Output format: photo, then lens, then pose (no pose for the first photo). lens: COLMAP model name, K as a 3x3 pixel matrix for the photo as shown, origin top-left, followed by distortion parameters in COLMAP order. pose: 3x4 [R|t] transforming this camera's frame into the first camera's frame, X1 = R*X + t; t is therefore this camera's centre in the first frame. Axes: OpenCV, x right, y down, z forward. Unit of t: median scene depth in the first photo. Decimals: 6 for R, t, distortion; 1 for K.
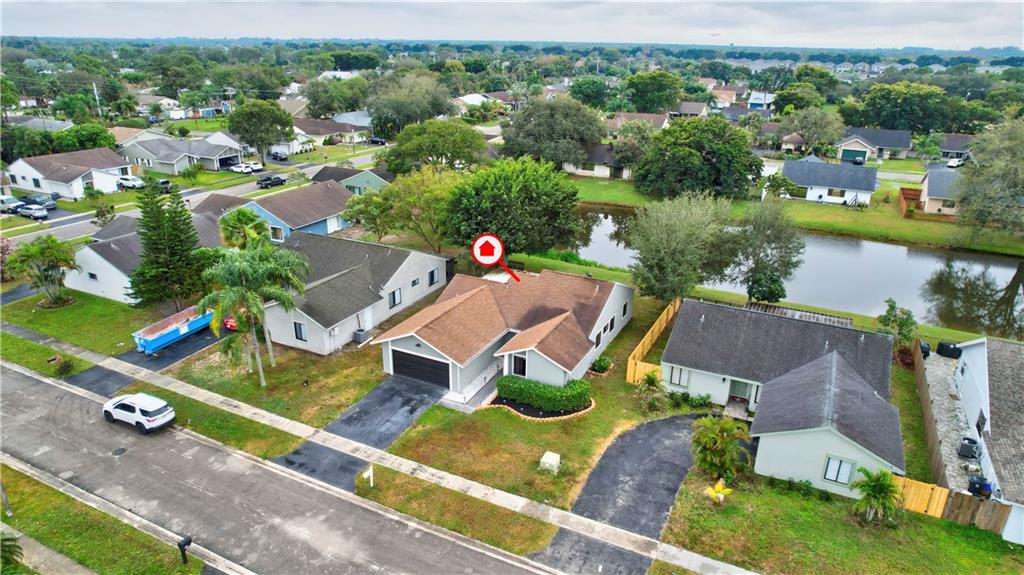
lens RADIAL K [[652.4, 0, 512.0], [0, 652.4, 287.5], [0, 0, 1]] dist [-0.035385, 0.002423]
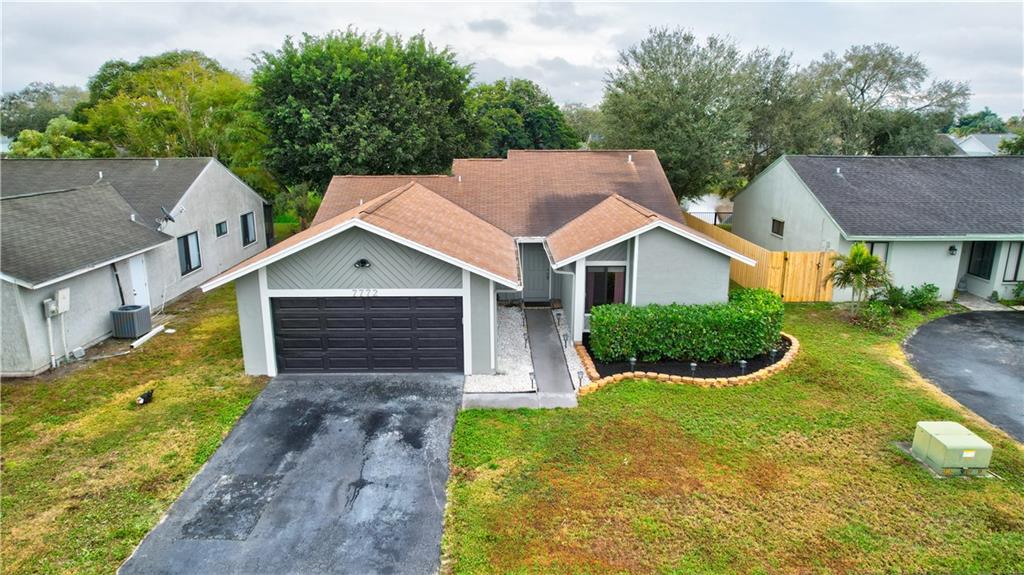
lens RADIAL K [[652.4, 0, 512.0], [0, 652.4, 287.5], [0, 0, 1]] dist [-0.035385, 0.002423]
pose [[0.887850, -0.126136, 0.442506, -0.246710], [0.178142, 0.980923, -0.077815, 0.153775], [-0.424250, 0.147917, 0.893383, 0.701114]]
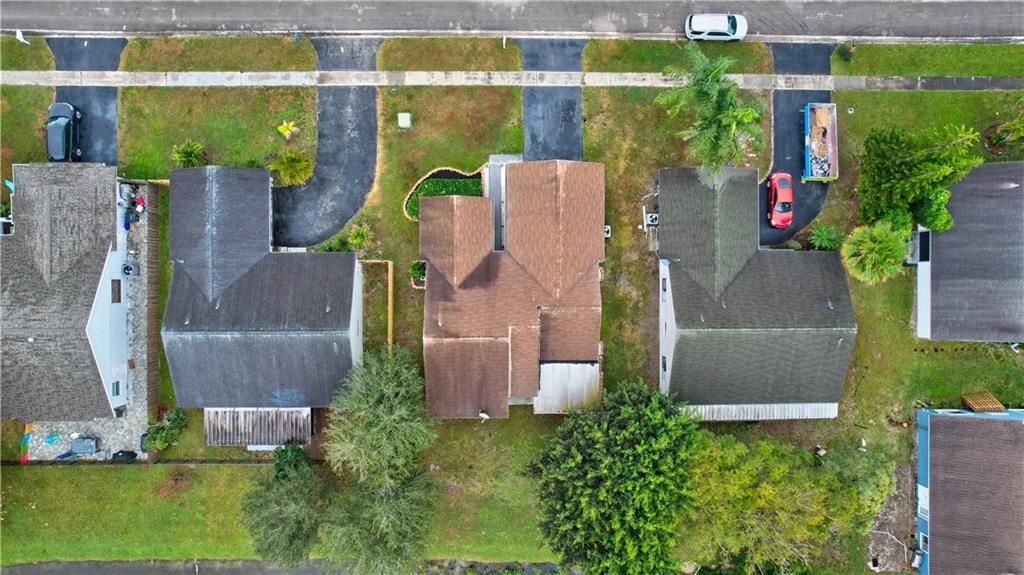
lens RADIAL K [[652.4, 0, 512.0], [0, 652.4, 287.5], [0, 0, 1]] dist [-0.035385, 0.002423]
pose [[-0.893678, 0.447192, -0.036864, 0.057604], [-0.196202, -0.315560, 0.928400, -1.062940], [0.403541, 0.836923, 0.369749, 0.781183]]
